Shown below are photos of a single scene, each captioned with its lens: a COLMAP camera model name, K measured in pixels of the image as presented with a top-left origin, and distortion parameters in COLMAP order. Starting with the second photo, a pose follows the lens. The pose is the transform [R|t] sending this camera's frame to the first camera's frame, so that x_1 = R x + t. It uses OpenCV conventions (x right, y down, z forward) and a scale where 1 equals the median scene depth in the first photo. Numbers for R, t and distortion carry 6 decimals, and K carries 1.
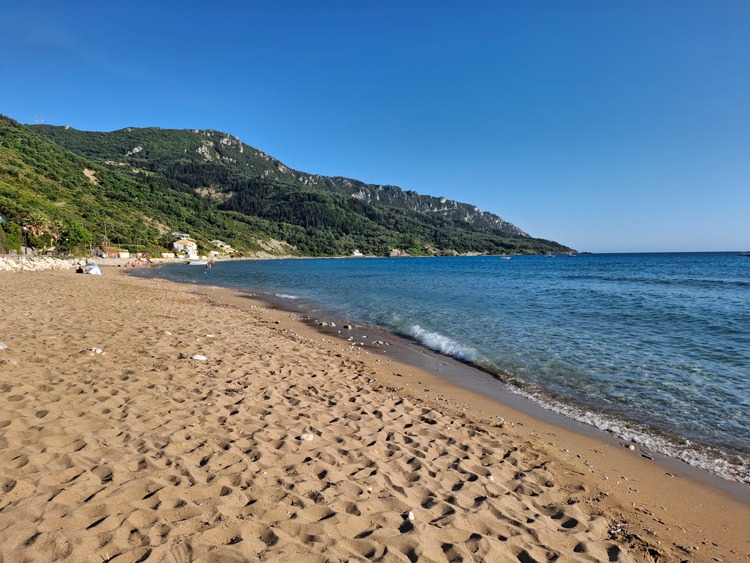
lens RADIAL K [[501.2, 0, 369.0], [0, 501.2, 284.1], [0, 0, 1]] dist [0.125664, -0.172563]
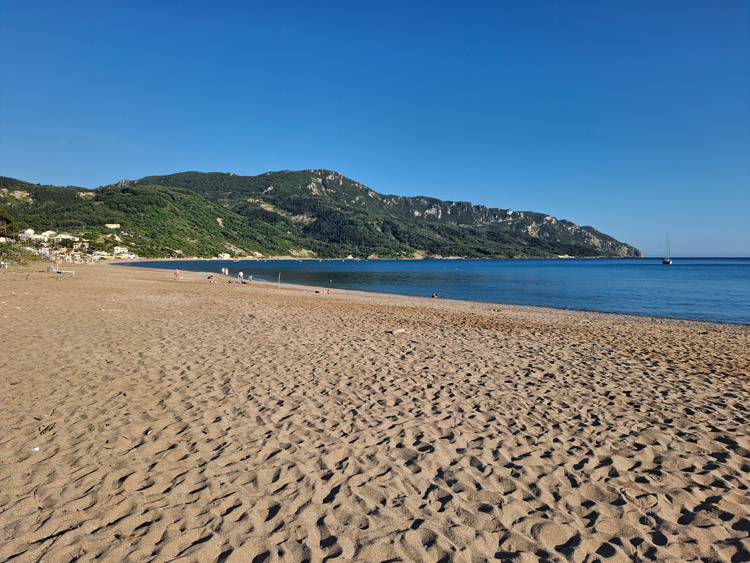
lens RADIAL K [[491.1, 0, 375.0], [0, 491.1, 281.5], [0, 0, 1]] dist [0.159132, -0.243926]
pose [[0.958082, 0.022877, -0.285580, 0.241057], [-0.024697, 0.999691, -0.002773, 0.013025], [0.285429, 0.009709, 0.958351, -0.292661]]
